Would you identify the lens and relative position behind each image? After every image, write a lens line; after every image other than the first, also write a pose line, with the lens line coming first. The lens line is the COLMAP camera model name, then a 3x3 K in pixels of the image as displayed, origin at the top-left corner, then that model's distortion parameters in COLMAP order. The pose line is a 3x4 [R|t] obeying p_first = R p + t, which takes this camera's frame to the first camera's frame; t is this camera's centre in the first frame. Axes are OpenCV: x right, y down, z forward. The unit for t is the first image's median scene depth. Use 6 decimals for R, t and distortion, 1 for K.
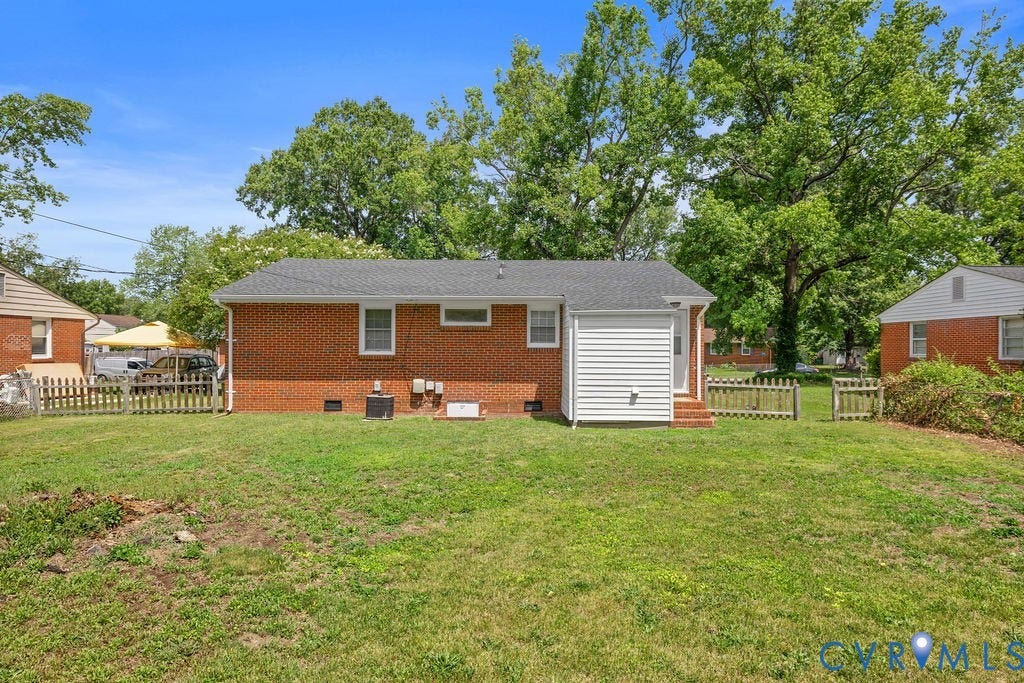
lens RADIAL K [[428.8, 0, 517.5], [0, 428.8, 339.3], [0, 0, 1]] dist [0.001248, 0.000146]
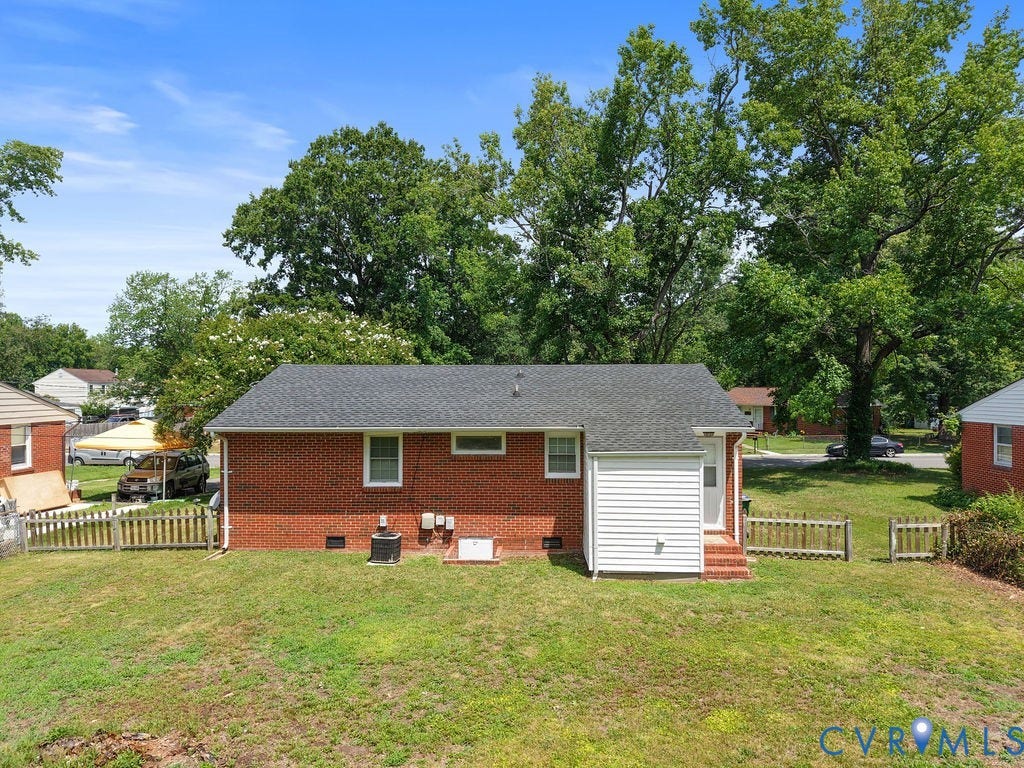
lens RADIAL K [[506.5, 0, 532.6], [0, 506.5, 385.8], [0, 0, 1]] dist [0.020384, -0.010960]
pose [[0.999418, -0.007270, -0.033324, 0.019063], [0.007490, 0.999951, 0.006482, -0.108109], [0.033275, -0.006728, 0.999424, -0.046251]]
